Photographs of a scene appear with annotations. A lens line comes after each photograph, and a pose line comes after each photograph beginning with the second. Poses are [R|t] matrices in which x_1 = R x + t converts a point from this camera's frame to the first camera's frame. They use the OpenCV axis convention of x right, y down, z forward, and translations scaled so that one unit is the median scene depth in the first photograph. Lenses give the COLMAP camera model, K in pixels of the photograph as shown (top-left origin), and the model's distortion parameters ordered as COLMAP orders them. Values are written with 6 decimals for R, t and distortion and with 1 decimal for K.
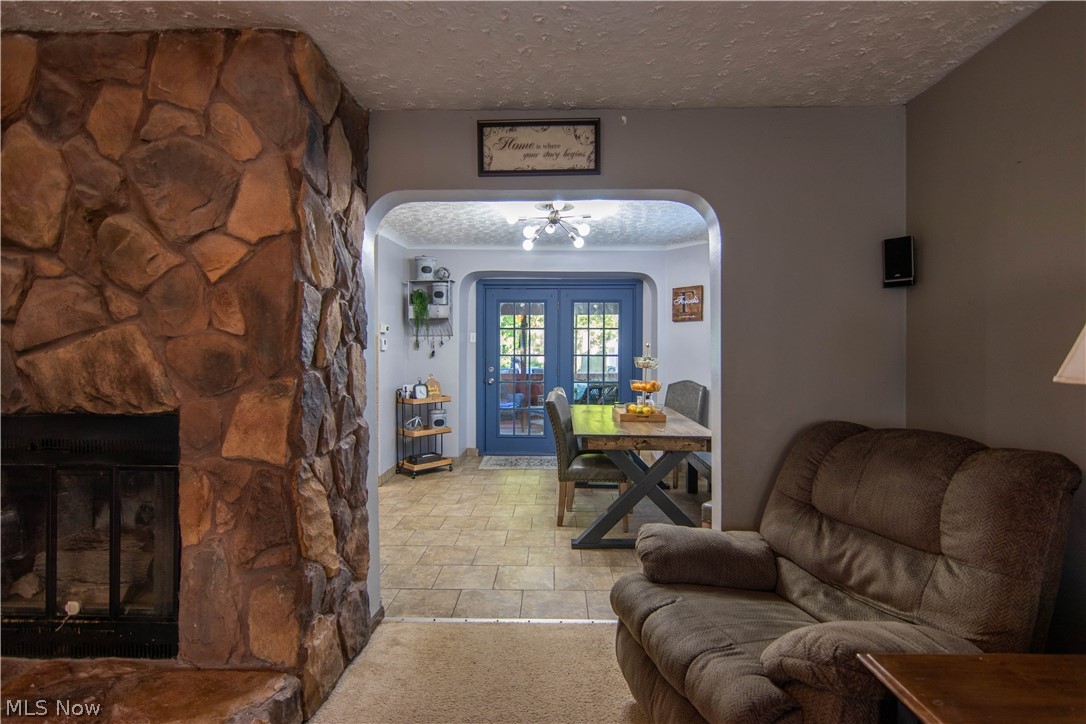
lens RADIAL K [[558.2, 0, 543.0], [0, 558.2, 362.0], [0, 0, 1]] dist [-0.001502, 0.003393]
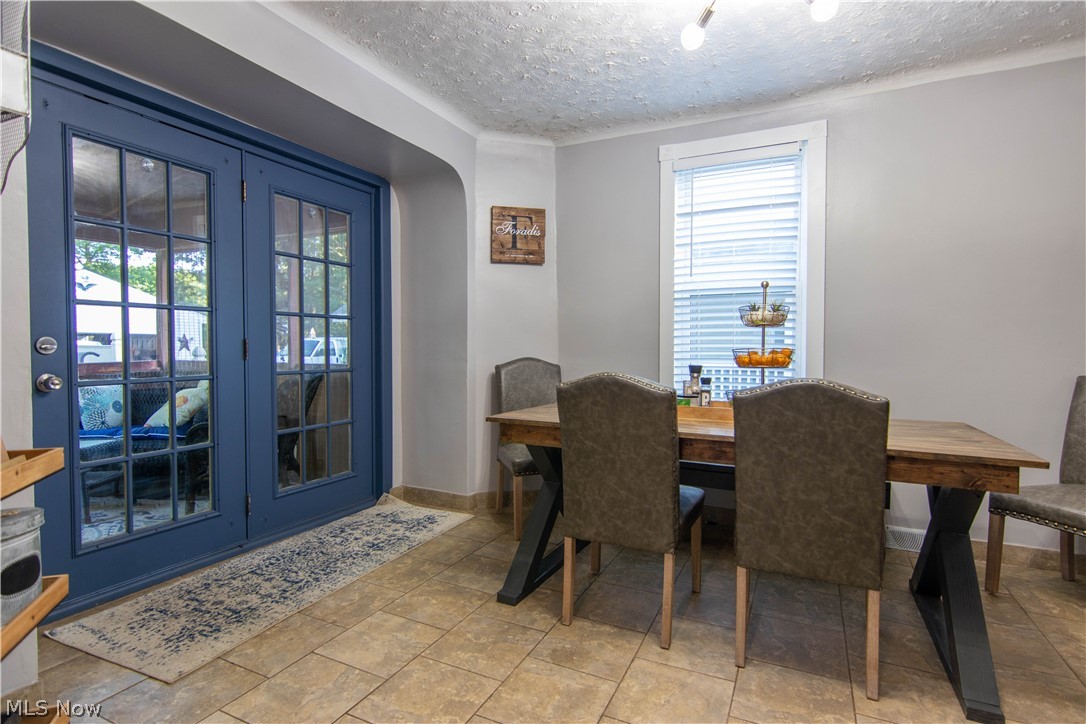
lens RADIAL K [[546.1, 0, 543.0], [0, 546.1, 362.0], [0, 0, 1]] dist [0.000833, 0.001209]
pose [[0.404607, -0.030861, 0.913970, -0.906055], [0.015557, 0.999518, 0.026862, 0.066724], [-0.914358, 0.003350, 0.404892, 2.216980]]
